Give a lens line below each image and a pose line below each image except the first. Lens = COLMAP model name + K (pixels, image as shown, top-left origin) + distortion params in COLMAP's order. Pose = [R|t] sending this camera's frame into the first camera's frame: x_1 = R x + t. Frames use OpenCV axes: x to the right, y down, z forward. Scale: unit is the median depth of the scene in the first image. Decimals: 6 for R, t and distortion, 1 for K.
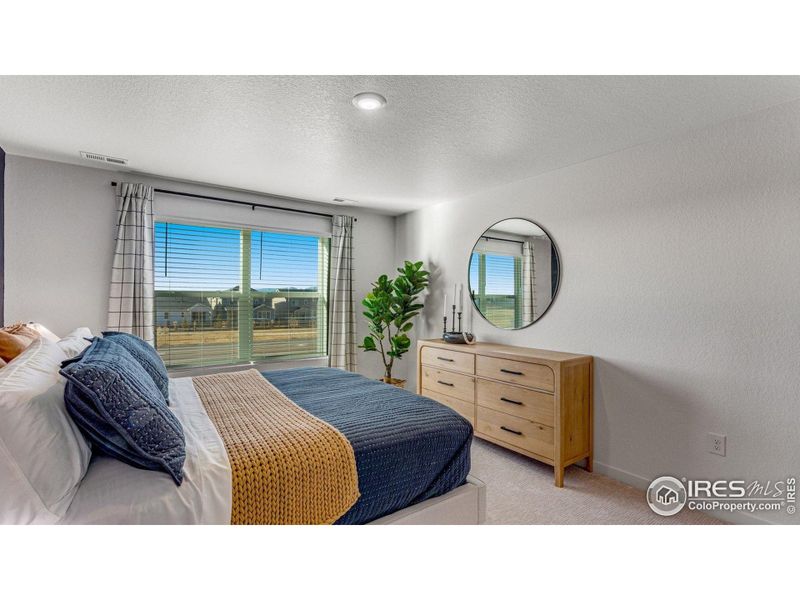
lens RADIAL K [[377.6, 0, 397.1], [0, 377.6, 298.1], [0, 0, 1]] dist [0.000295, -0.000087]
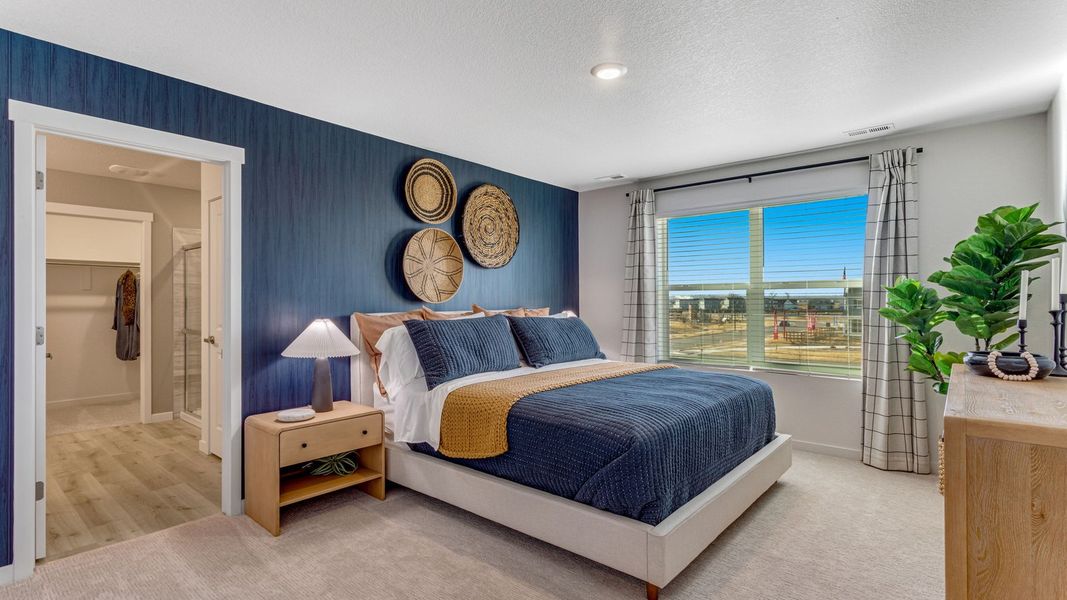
lens RADIAL K [[510.1, 0, 537.6], [0, 510.1, 299.1], [0, 0, 1]] dist [-0.003292, -0.000576]
pose [[0.264037, -0.019071, -0.964324, 0.504921], [0.005565, 0.999818, -0.018249, 0.032376], [0.964496, -0.000548, 0.264095, 0.240244]]
